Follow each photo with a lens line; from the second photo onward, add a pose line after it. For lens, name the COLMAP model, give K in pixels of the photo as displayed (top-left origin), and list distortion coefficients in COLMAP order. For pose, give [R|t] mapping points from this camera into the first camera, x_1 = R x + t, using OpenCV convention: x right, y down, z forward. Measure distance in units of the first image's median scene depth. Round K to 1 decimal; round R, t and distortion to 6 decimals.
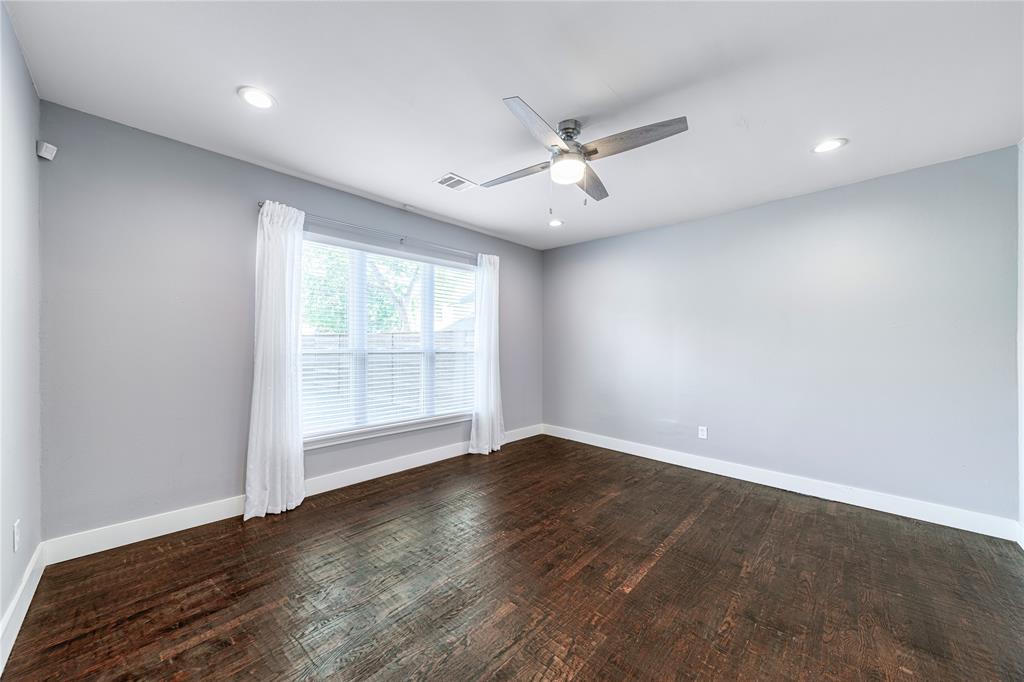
lens RADIAL K [[362.1, 0, 510.7], [0, 362.1, 346.9], [0, 0, 1]] dist [0.004896, 0.000107]
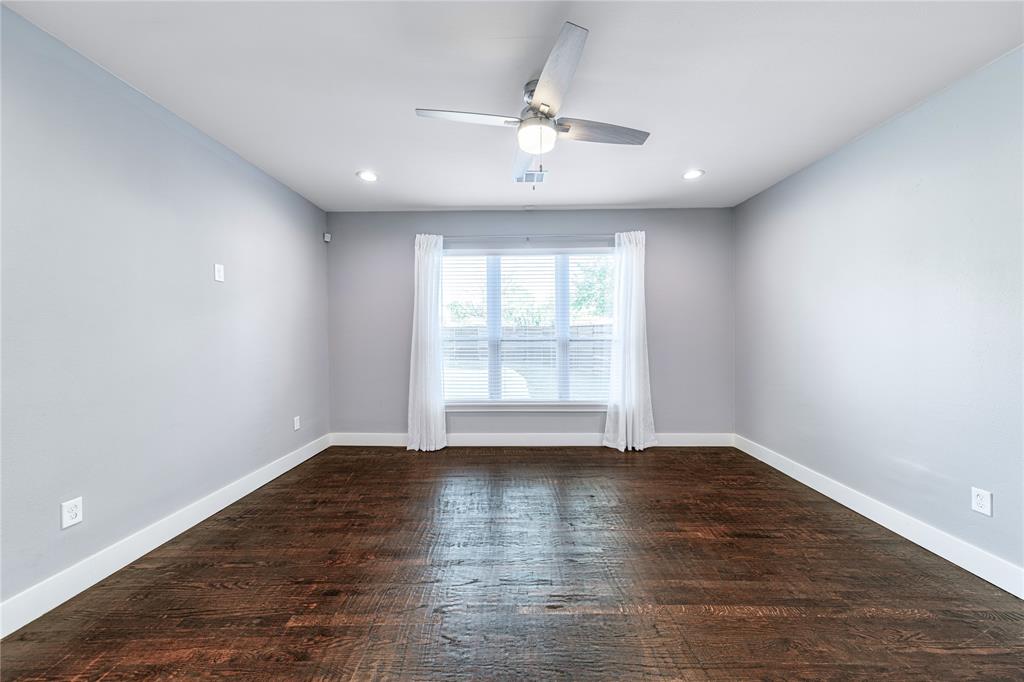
lens RADIAL K [[362.1, 0, 511.8], [0, 362.1, 340.6], [0, 0, 1]] dist [0.004896, 0.000107]
pose [[0.694583, 0.004917, -0.719395, 0.420560], [0.005991, 0.999902, 0.012618, 0.002936], [0.719387, -0.013074, 0.694486, 0.174271]]
